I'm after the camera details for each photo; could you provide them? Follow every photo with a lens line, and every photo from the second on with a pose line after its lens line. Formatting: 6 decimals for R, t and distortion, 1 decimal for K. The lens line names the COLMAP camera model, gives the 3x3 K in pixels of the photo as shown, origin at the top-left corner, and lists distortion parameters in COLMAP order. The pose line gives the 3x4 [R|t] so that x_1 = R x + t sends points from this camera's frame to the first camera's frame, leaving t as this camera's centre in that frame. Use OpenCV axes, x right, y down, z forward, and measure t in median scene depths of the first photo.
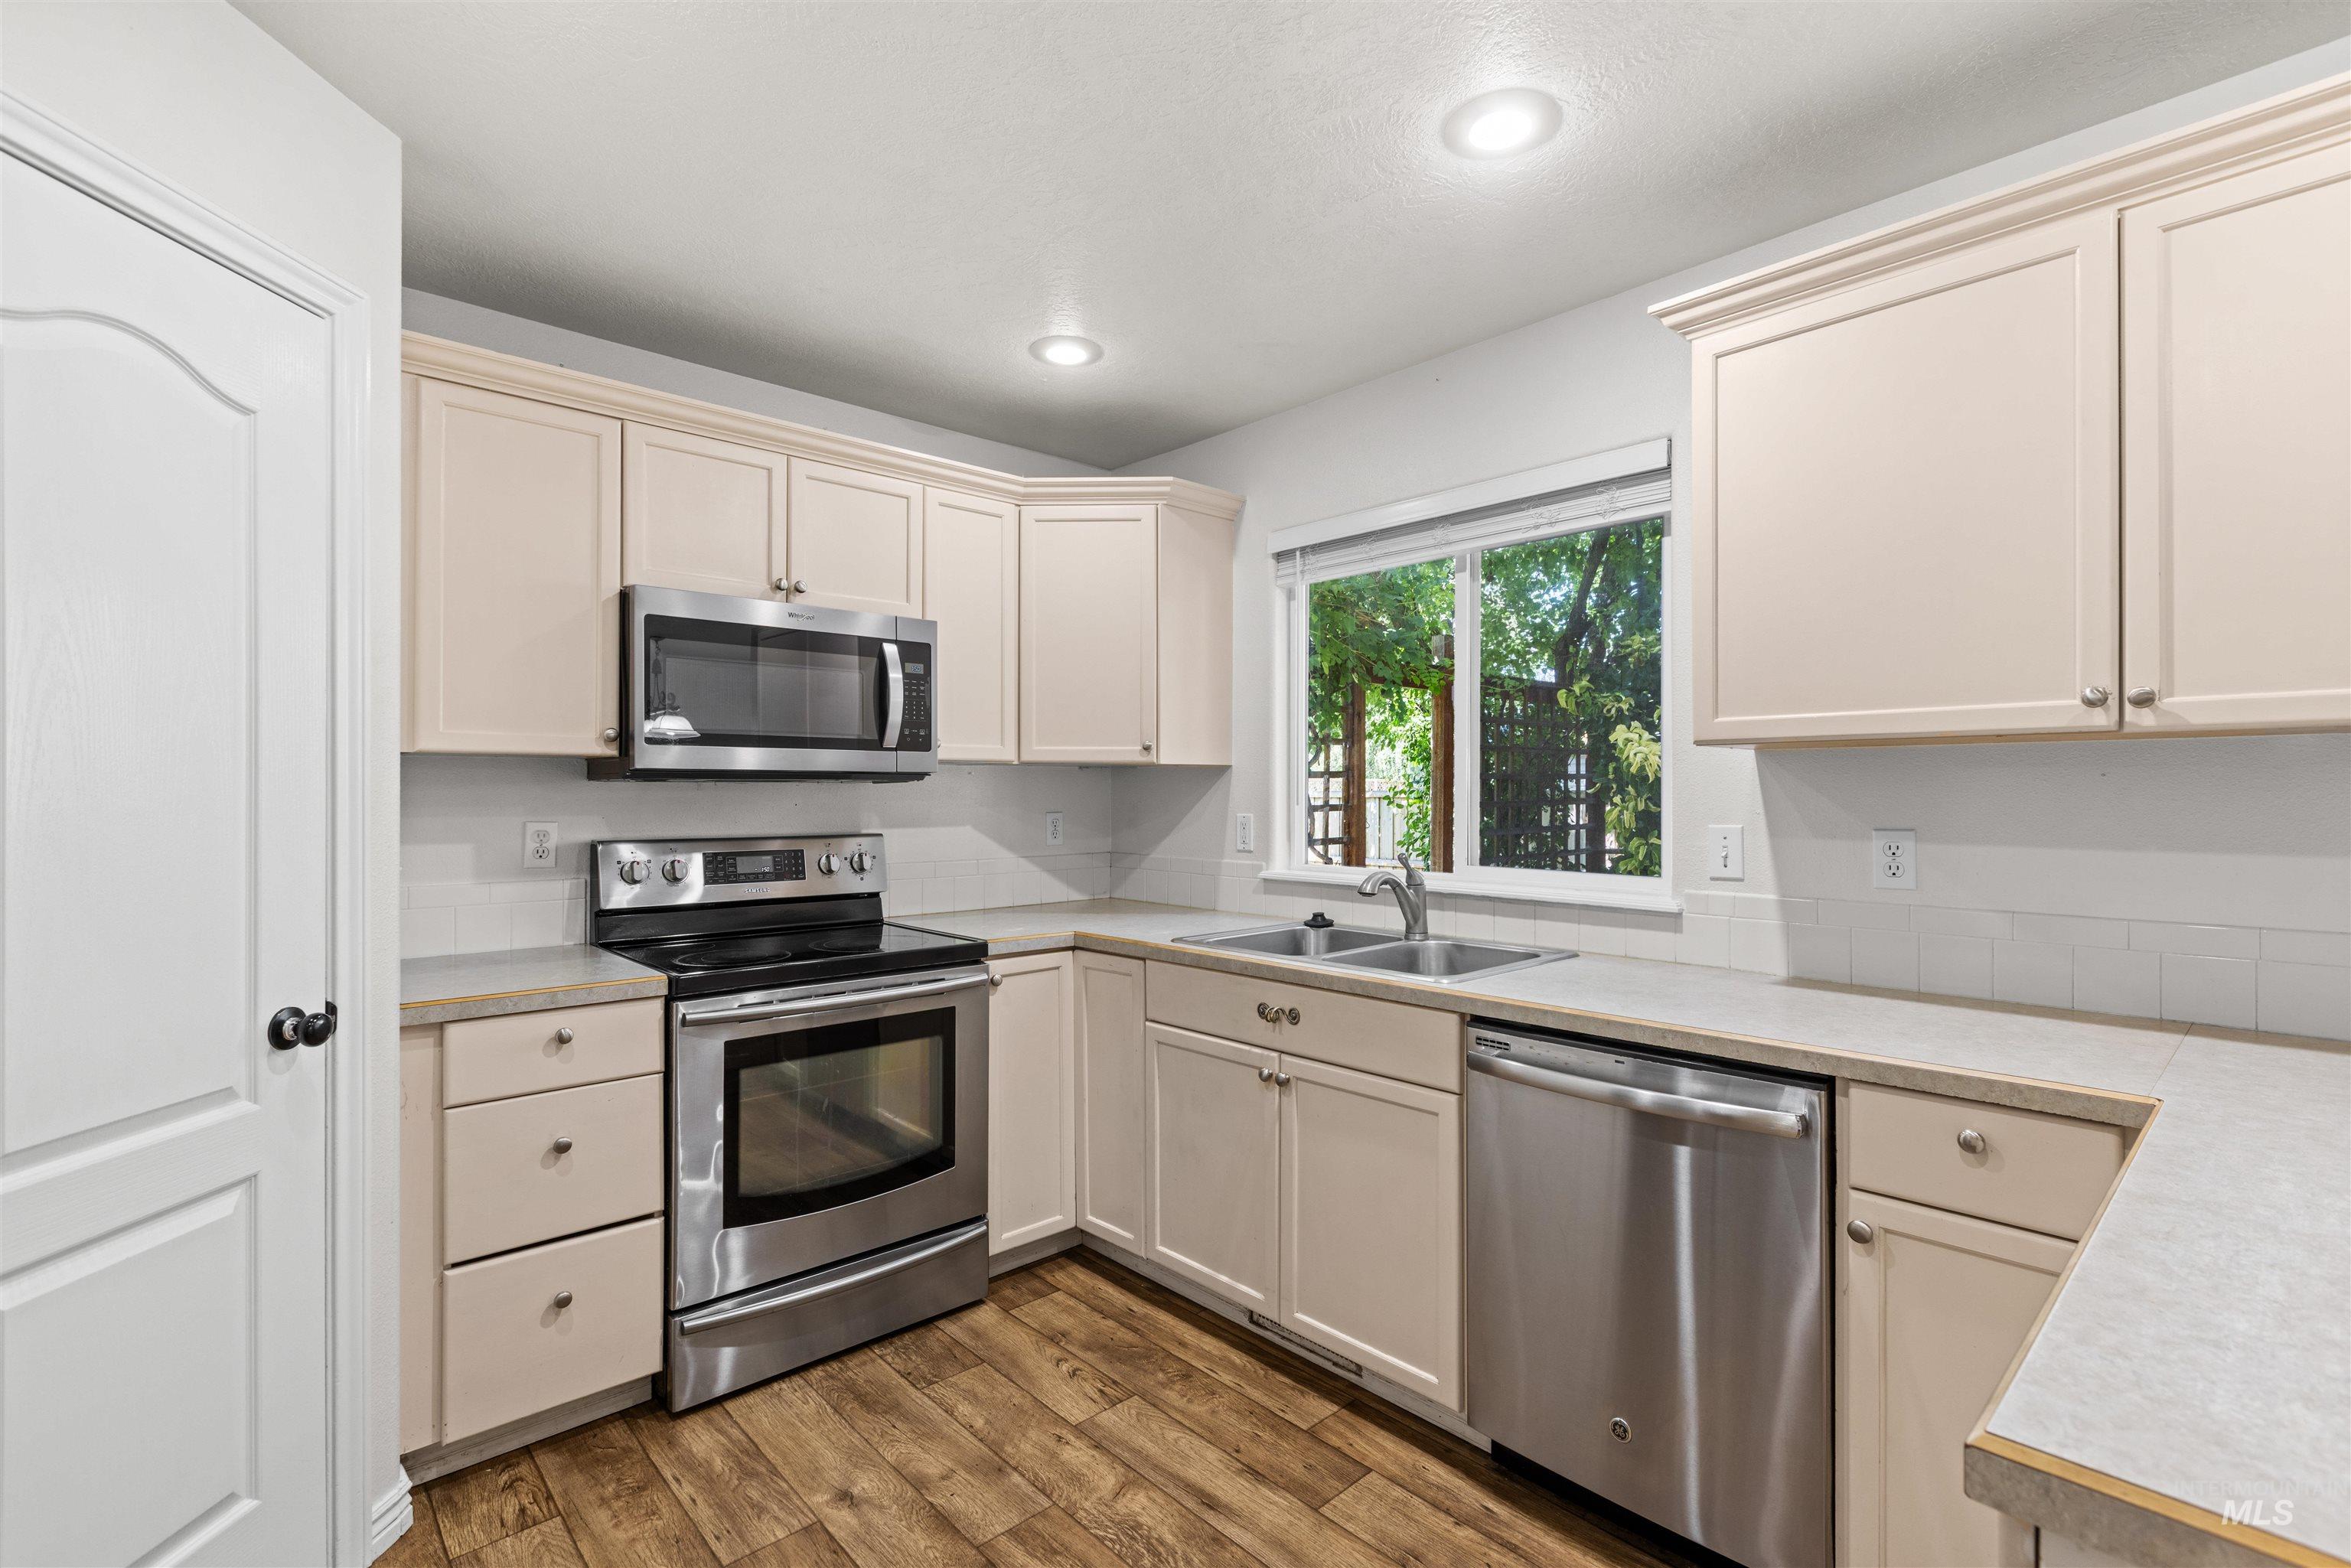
lens RADIAL K [[1047.0, 0, 1165.6], [0, 1047.0, 789.6], [0, 0, 1]] dist [0.000344, -0.000834]
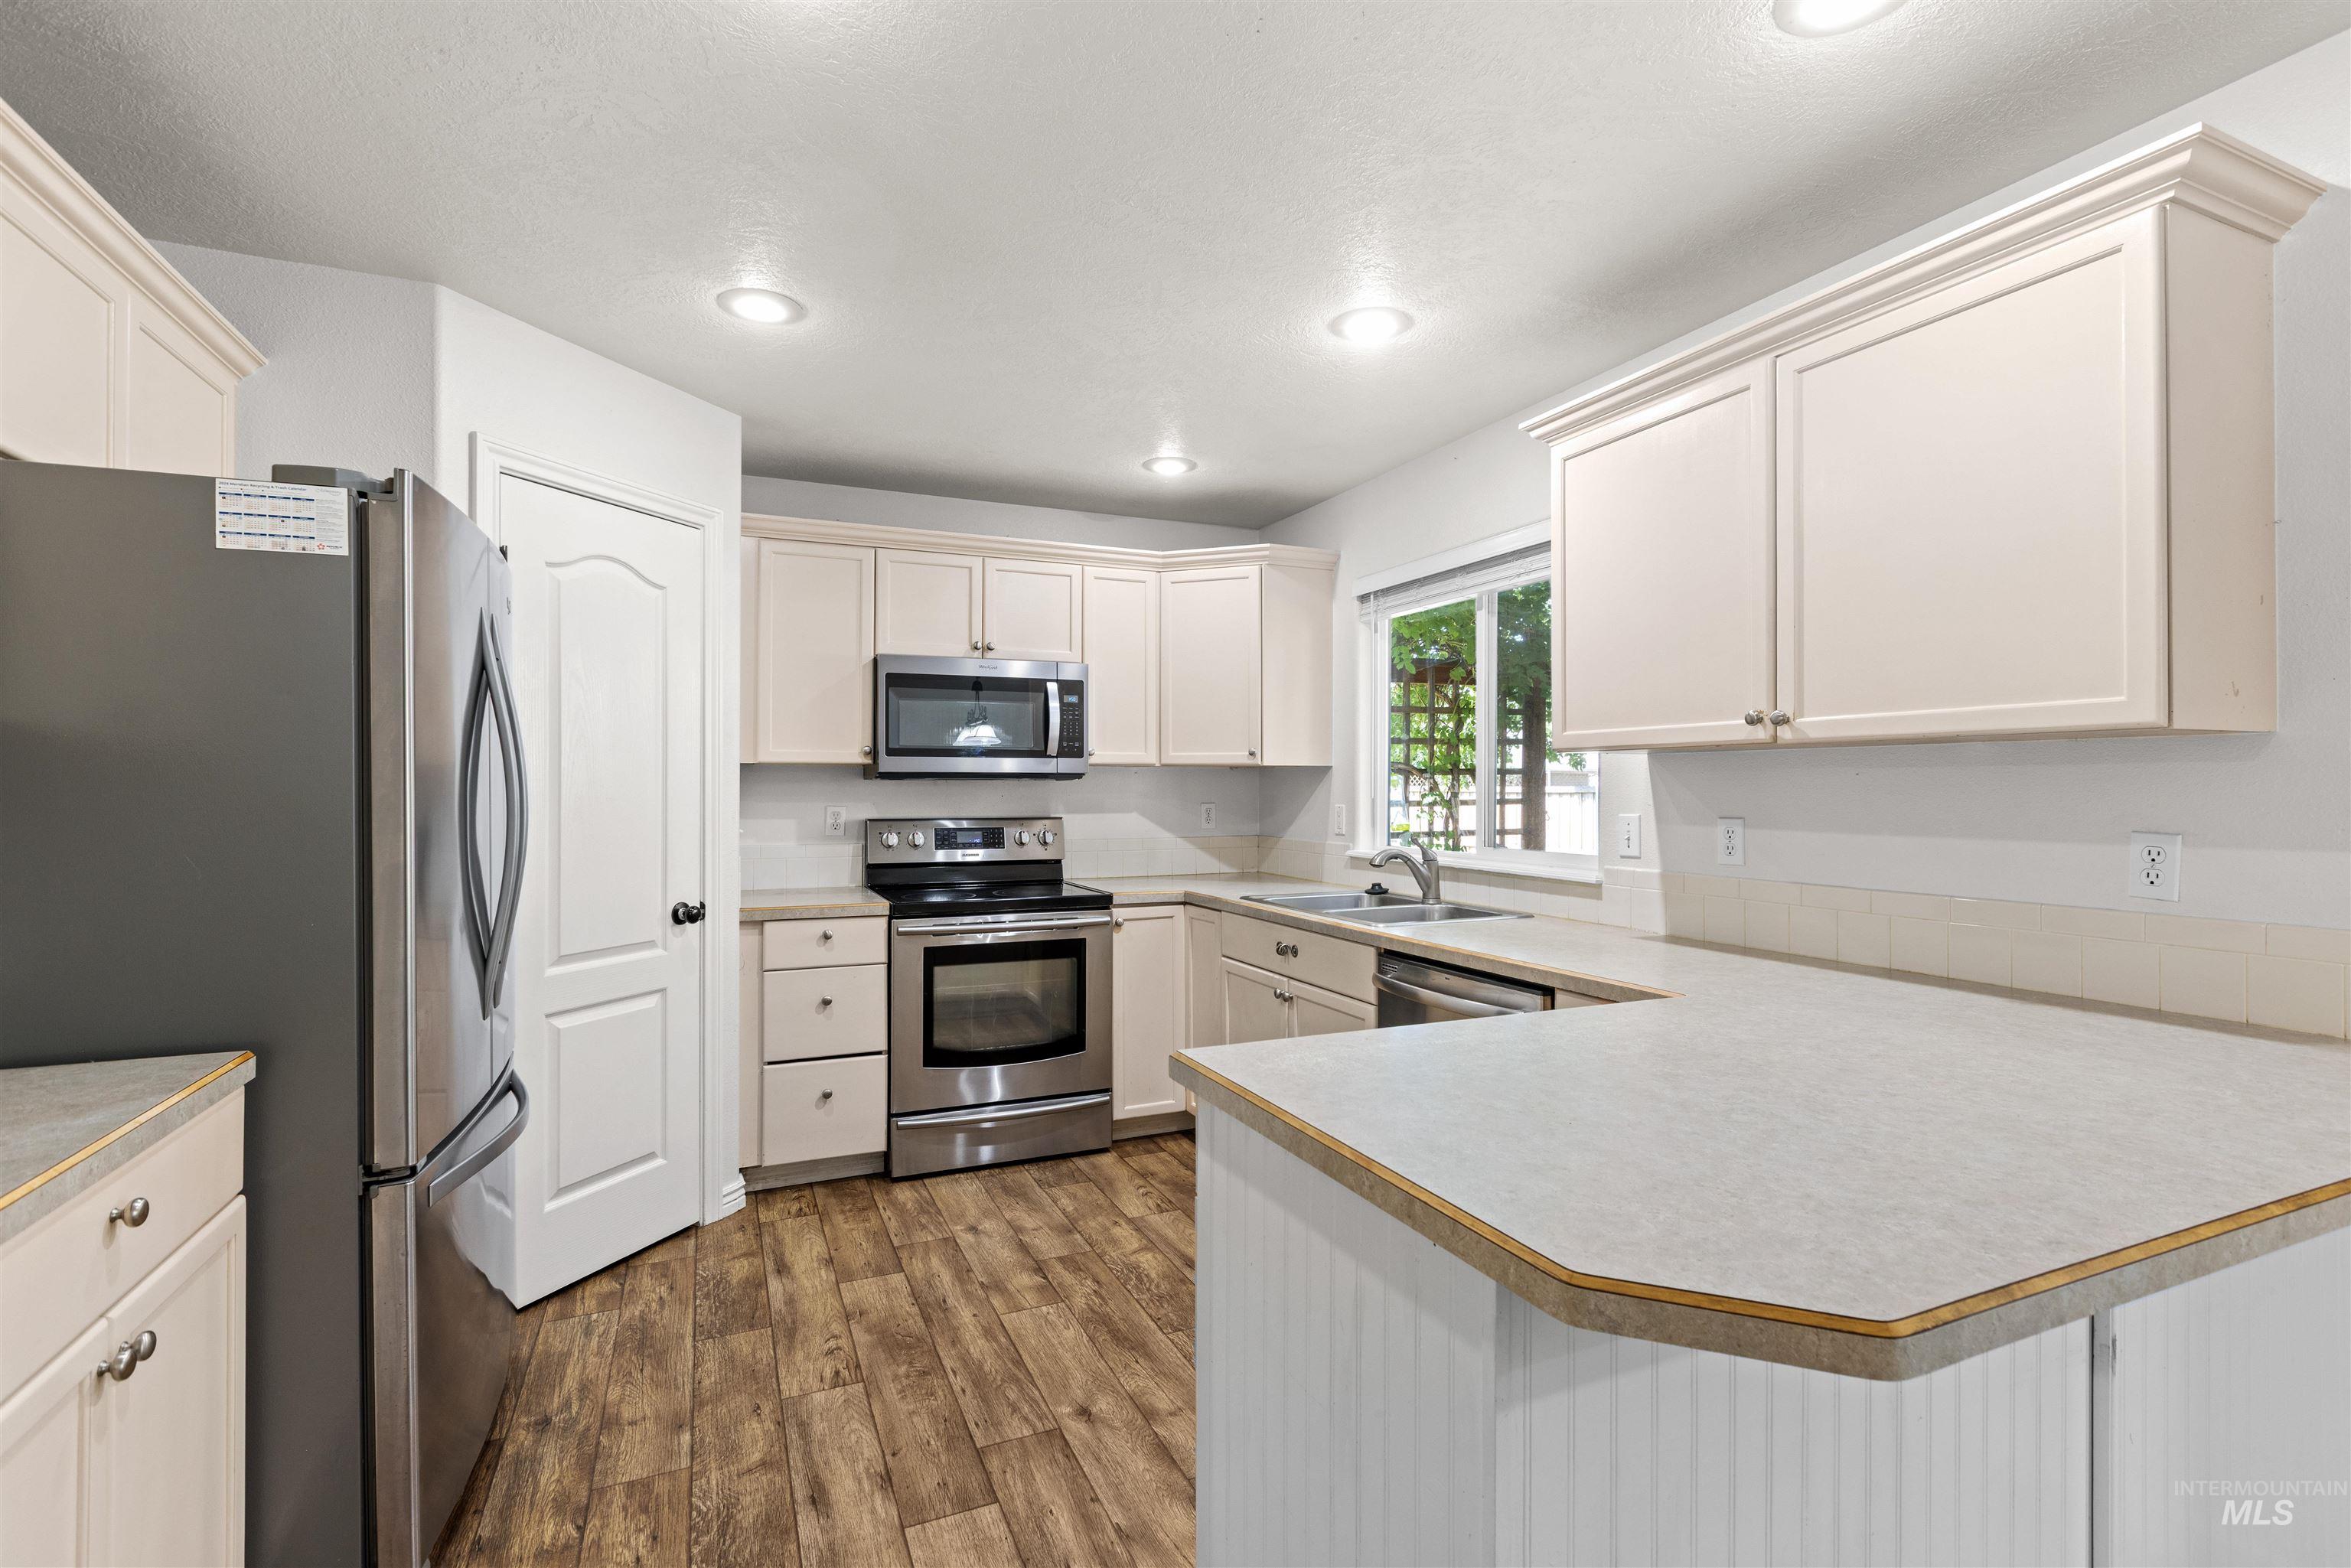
lens RADIAL K [[1054.6, 0, 1198.0], [0, 1054.6, 782.0], [0, 0, 1]] dist [0.000442, 0.000930]
pose [[0.953662, 0.000055, -0.300880, 0.409471], [-0.000916, 0.999996, -0.002721, -0.000717], [0.300879, 0.002870, 0.953658, -0.349276]]
